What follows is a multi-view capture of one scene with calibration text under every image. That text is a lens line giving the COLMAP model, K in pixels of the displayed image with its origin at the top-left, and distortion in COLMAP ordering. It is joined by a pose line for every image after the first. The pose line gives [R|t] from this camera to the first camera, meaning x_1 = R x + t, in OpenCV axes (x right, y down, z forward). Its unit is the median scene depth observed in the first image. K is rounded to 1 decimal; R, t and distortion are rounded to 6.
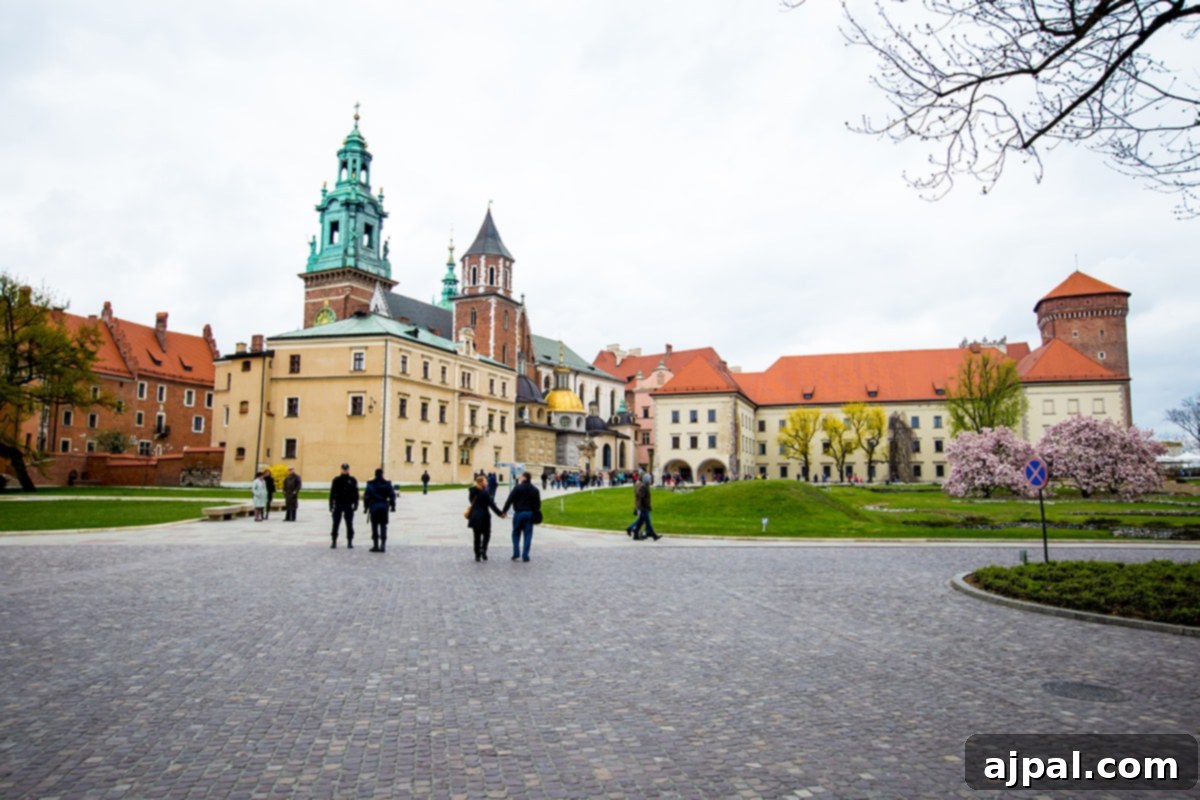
lens RADIAL K [[836.2, 0, 583.8], [0, 836.2, 398.1], [0, 0, 1]] dist [-0.034845, 0.064642]
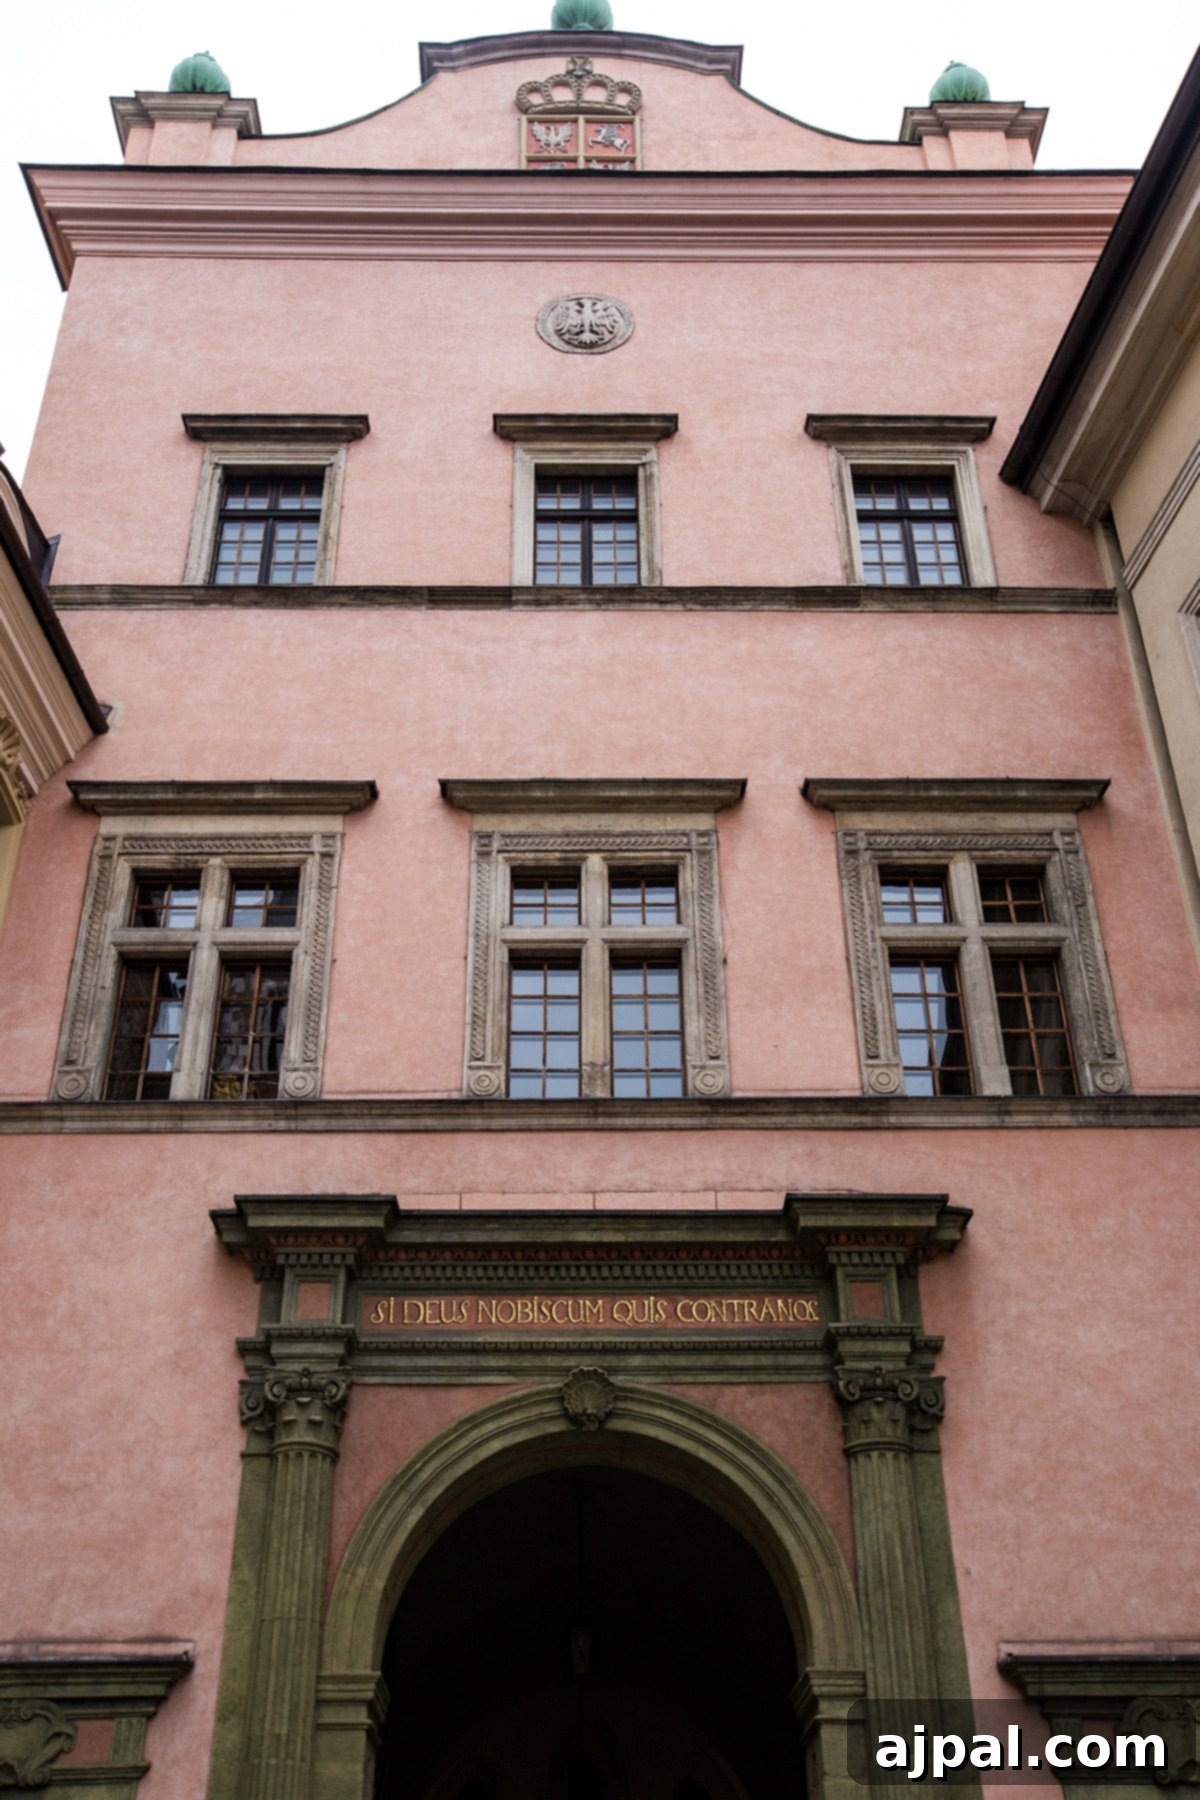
lens RADIAL K [[1746.5, 0, 600.0], [0, 1746.5, 900.0], [0, 0, 1]] dist [0.039617, 0.009038]
pose [[0.896461, 0.232301, 0.377351, 0.075387], [-0.038199, 0.888915, -0.456477, 0.105946], [-0.441472, 0.394800, 0.805751, 1.180513]]
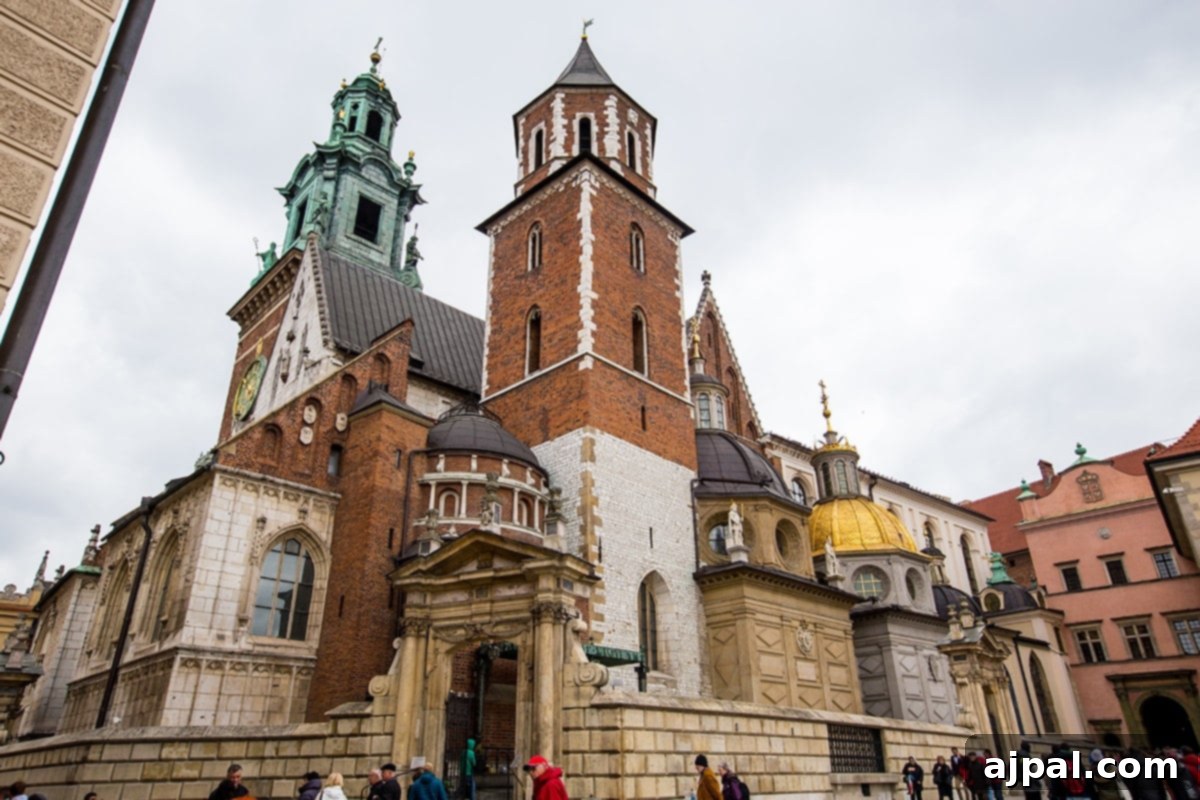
lens RADIAL K [[777.8, 0, 592.5], [0, 777.8, 397.1], [0, 0, 1]] dist [-0.025137, 0.035130]
pose [[0.952298, -0.150613, -0.265412, -0.038442], [0.052796, 0.937921, -0.342807, 0.065085], [0.300567, 0.312442, 0.901132, 0.744969]]
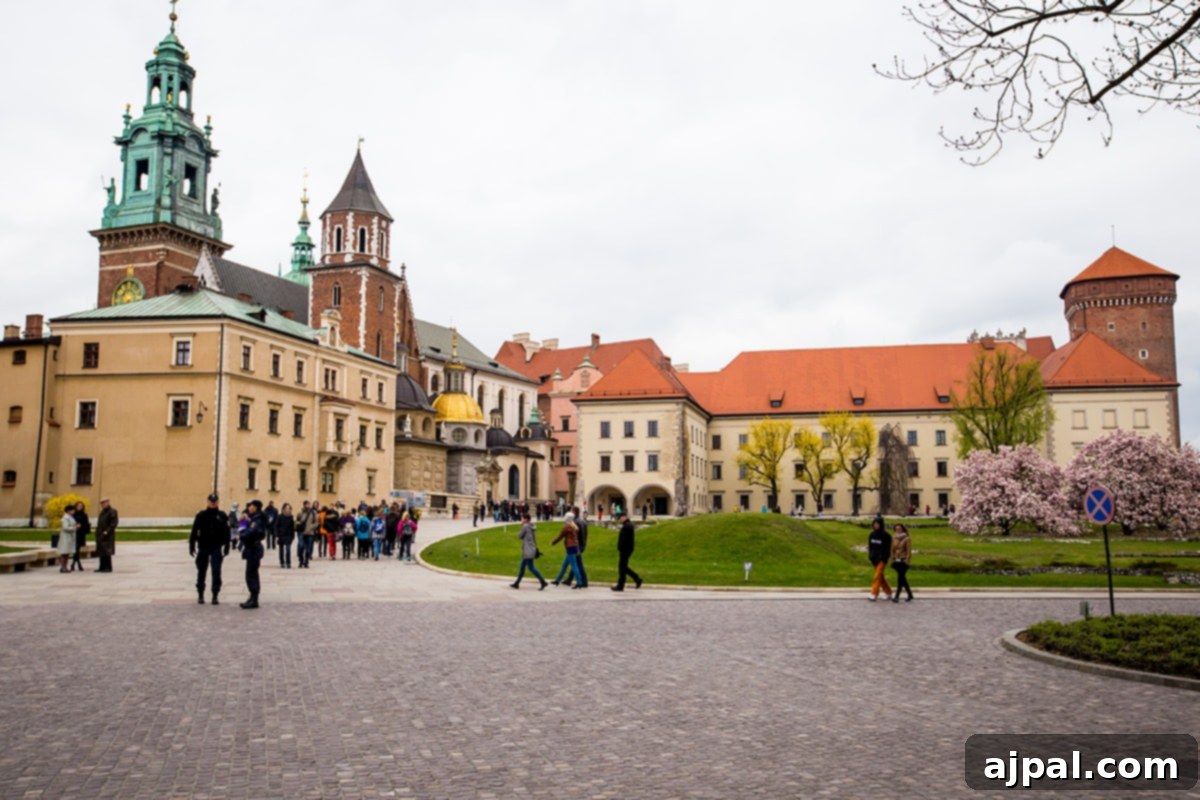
lens RADIAL K [[1108.1, 0, 577.9], [0, 1108.1, 398.1], [0, 0, 1]] dist [0.009338, 0.079230]
pose [[0.995904, 0.006692, 0.090168, -0.006782], [-0.006206, 0.999965, -0.005669, -0.000525], [-0.090203, 0.005087, 0.995910, -0.003517]]
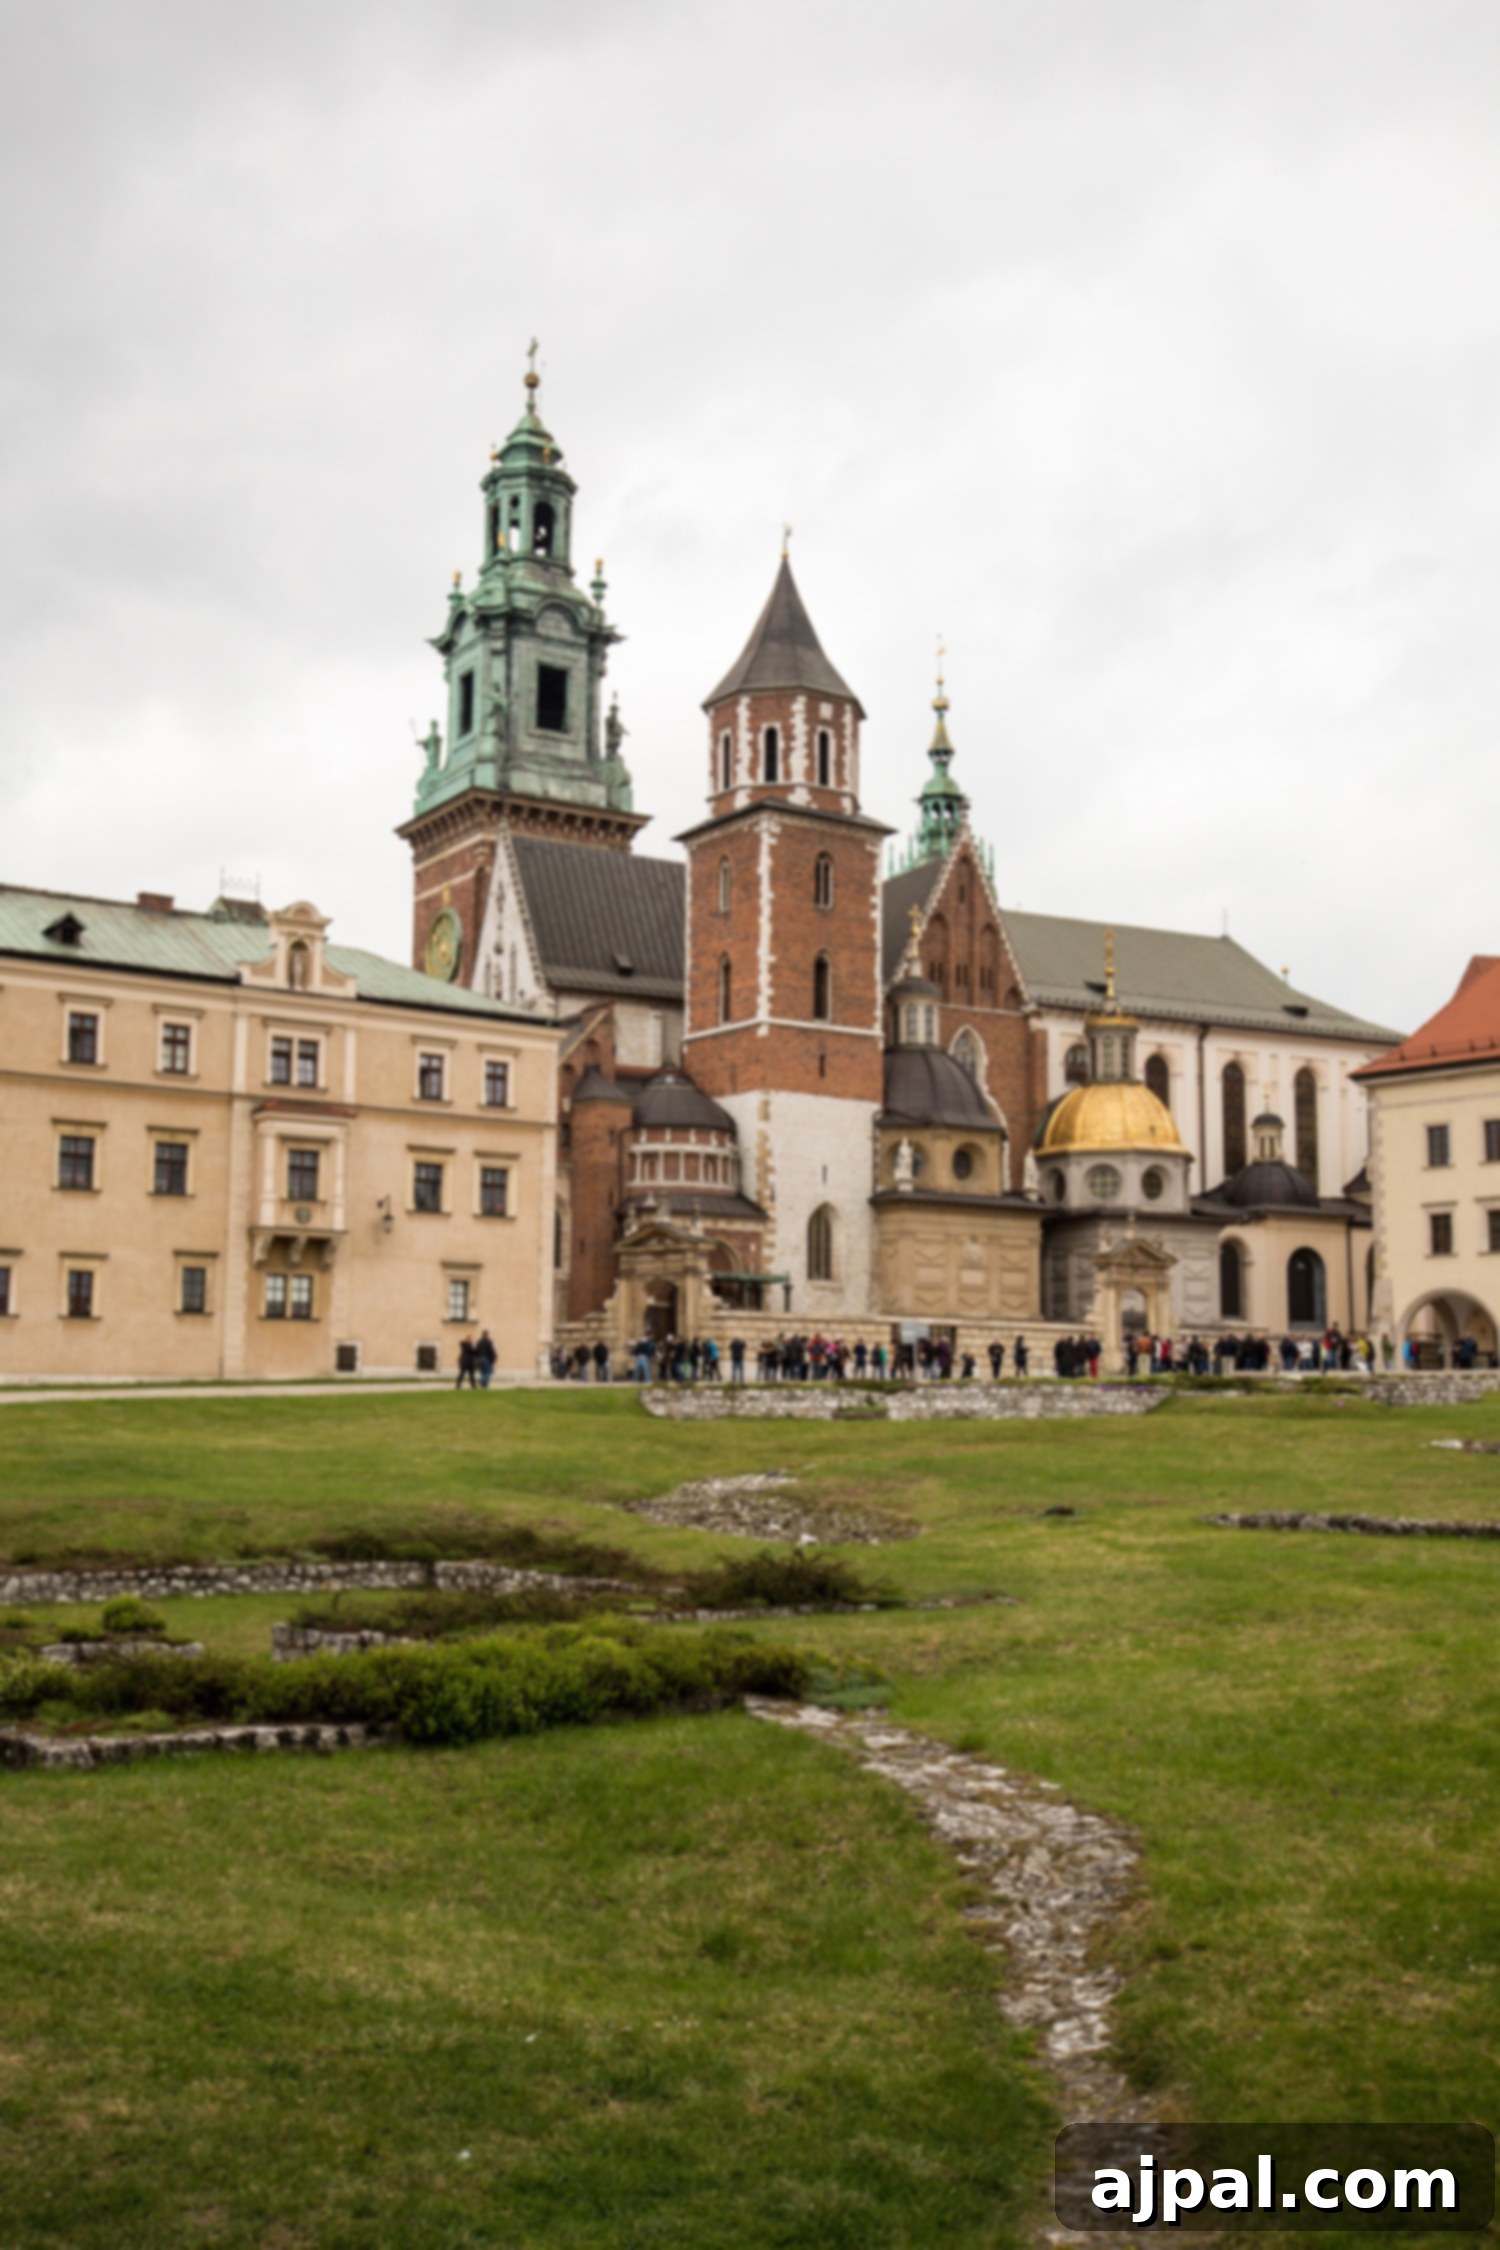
lens RADIAL K [[2183.1, 0, 750.0], [0, 2183.1, 1125.0], [0, 0, 1]] dist [0.039617, 0.009038]
pose [[0.868752, -0.065577, -0.490887, 0.299509], [0.057282, 0.997847, -0.031926, 0.028181], [0.491924, -0.000383, 0.870638, 0.238704]]
